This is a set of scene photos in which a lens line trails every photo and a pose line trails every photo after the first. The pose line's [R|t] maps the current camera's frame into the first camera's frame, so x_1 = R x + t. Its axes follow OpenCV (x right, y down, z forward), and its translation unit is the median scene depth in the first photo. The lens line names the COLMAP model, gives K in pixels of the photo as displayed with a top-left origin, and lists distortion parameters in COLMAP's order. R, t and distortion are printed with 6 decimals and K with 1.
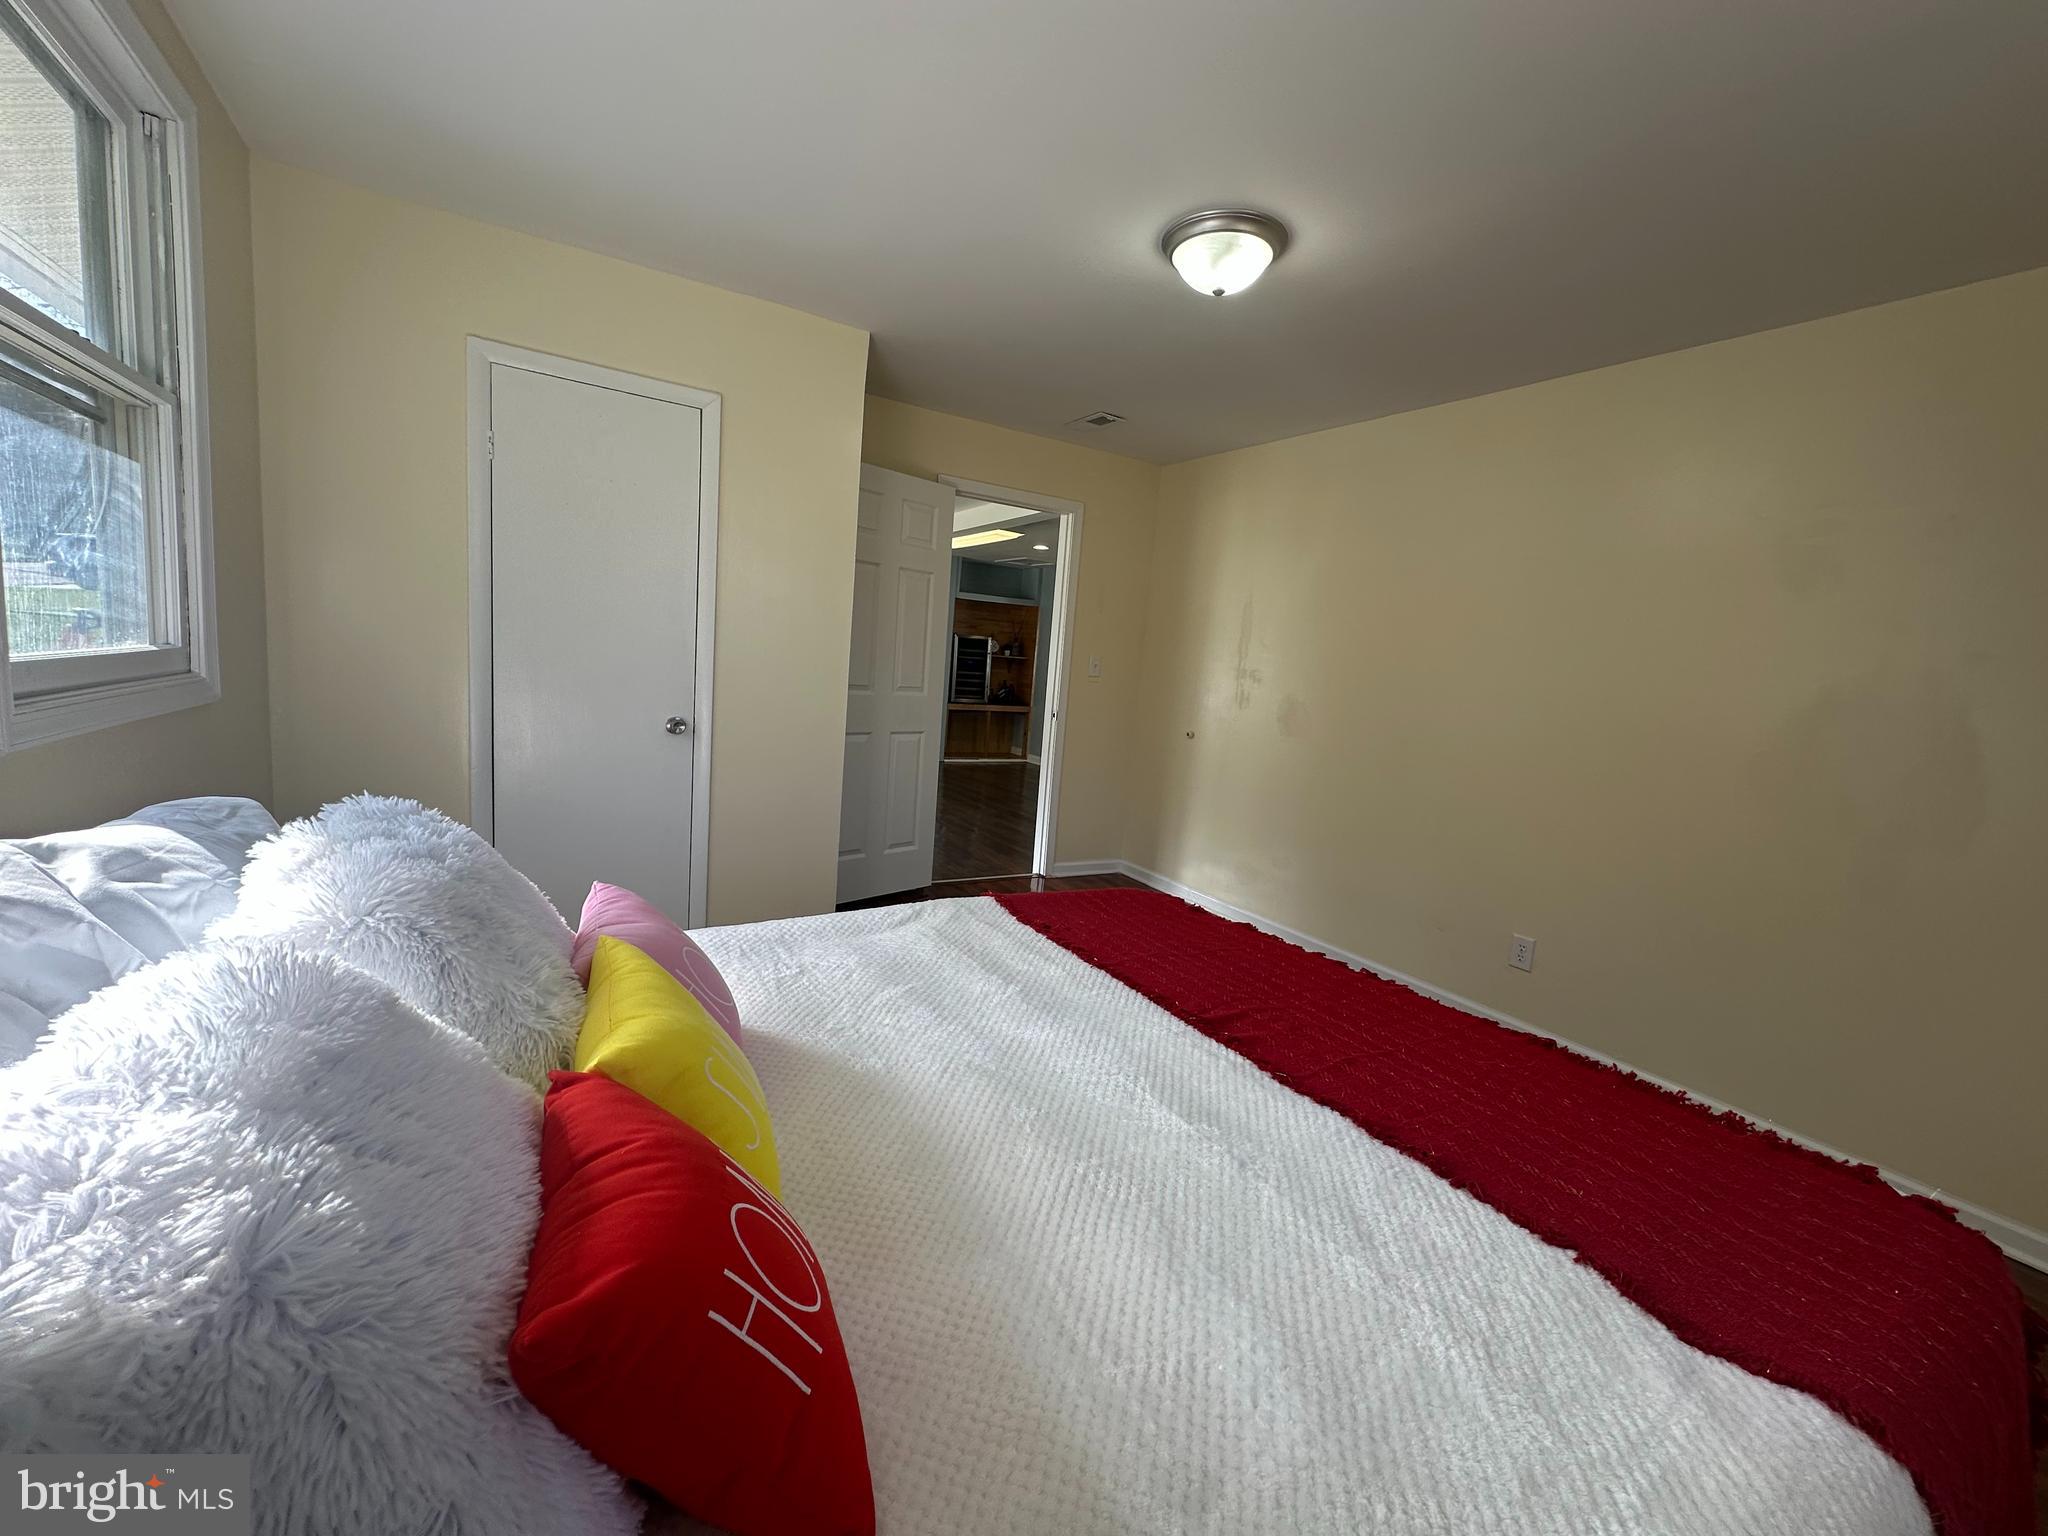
lens RADIAL K [[810.2, 0, 1021.6], [0, 810.2, 774.6], [0, 0, 1]] dist [-0.000235, 0.000474]
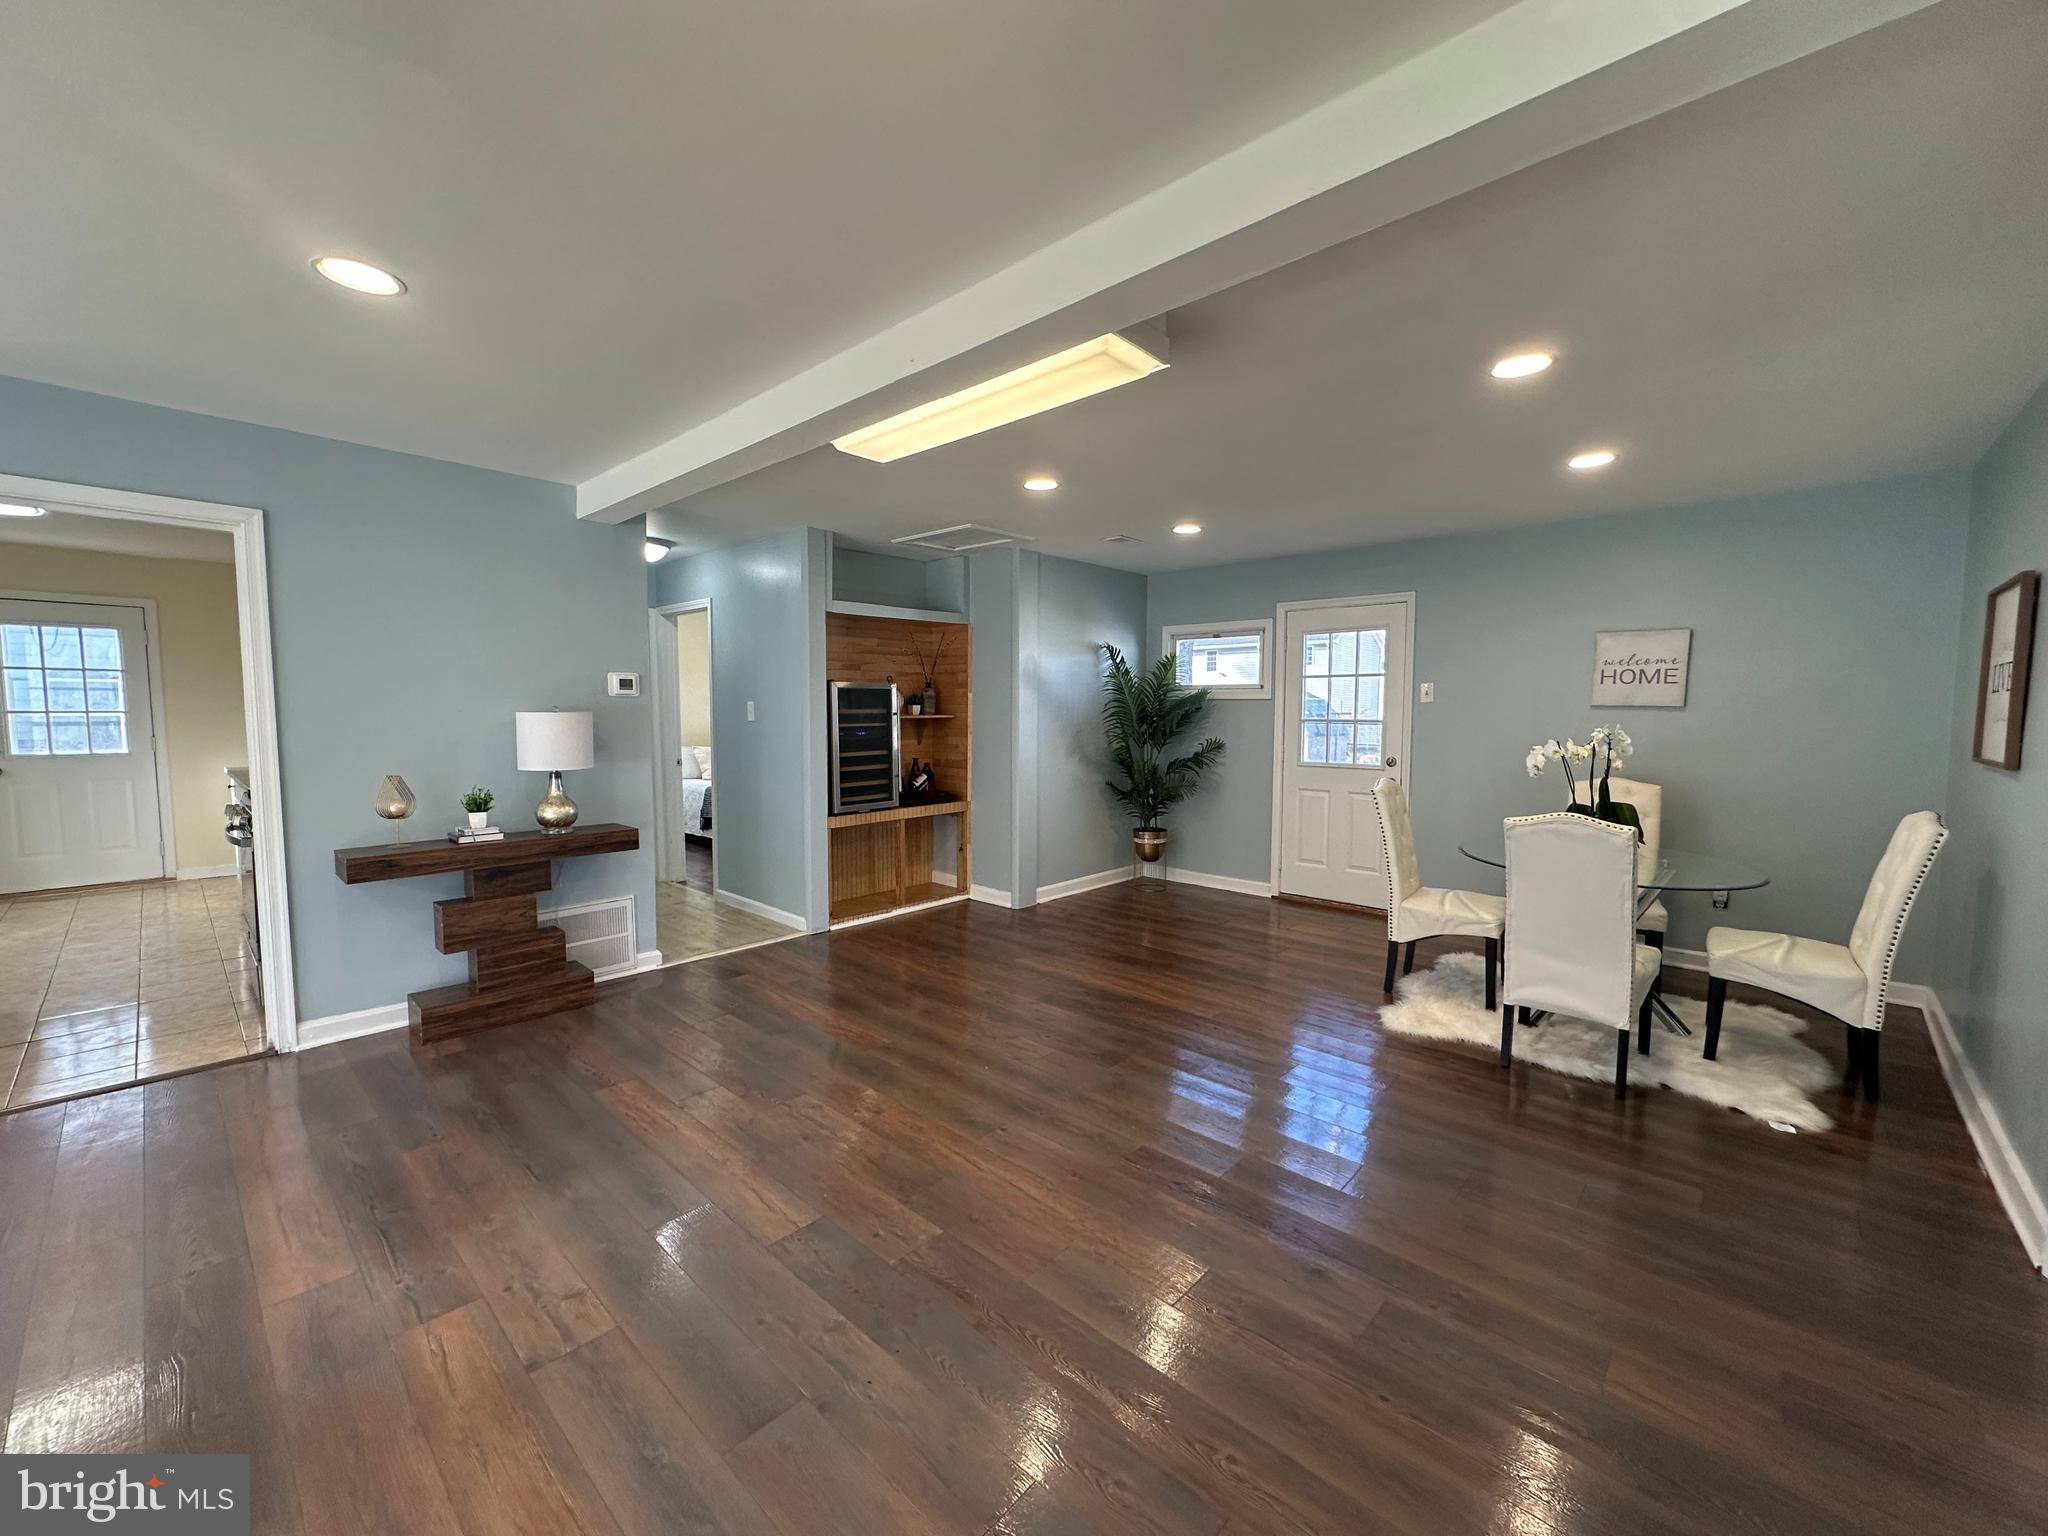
lens RADIAL K [[810.2, 0, 1021.6], [0, 810.2, 774.6], [0, 0, 1]] dist [-0.000235, 0.000474]
pose [[0.958983, -0.096308, 0.266600, -0.104954], [0.109669, 0.993329, -0.035653, -0.080270], [-0.261388, 0.063429, 0.963148, 0.459975]]
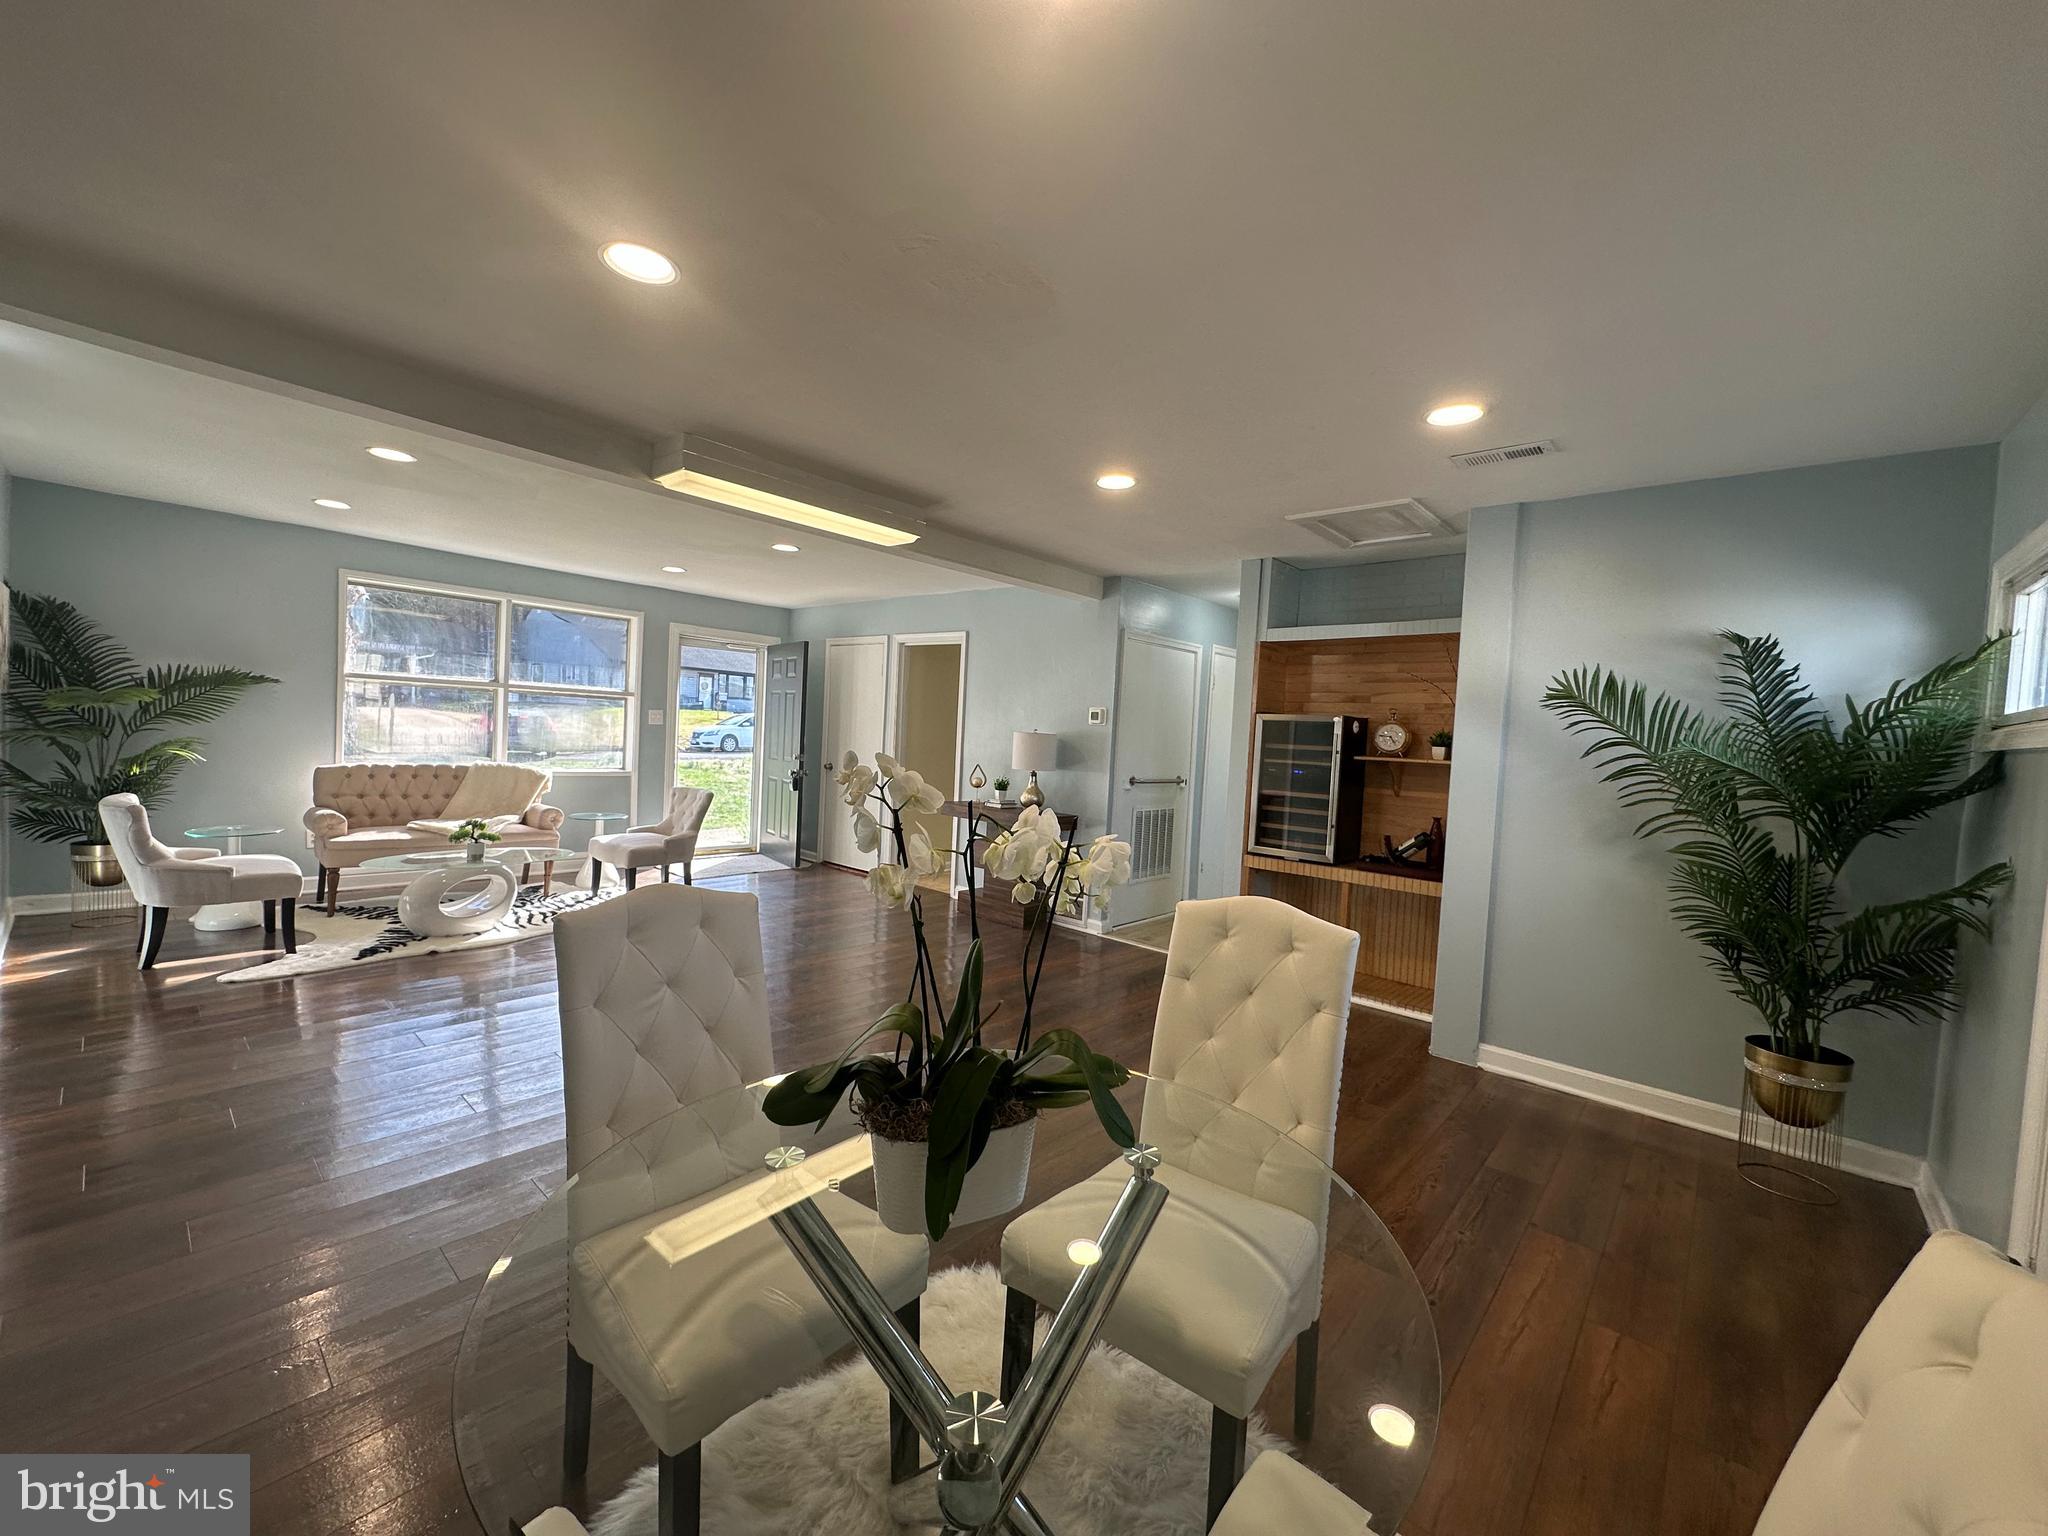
lens RADIAL K [[810.2, 0, 1021.6], [0, 810.2, 774.6], [0, 0, 1]] dist [-0.000235, 0.000474]
pose [[0.293977, -0.006974, -0.955787, 0.331427], [-0.163701, 0.984831, -0.057537, -0.082353], [0.941690, 0.173378, 0.288376, 0.701318]]
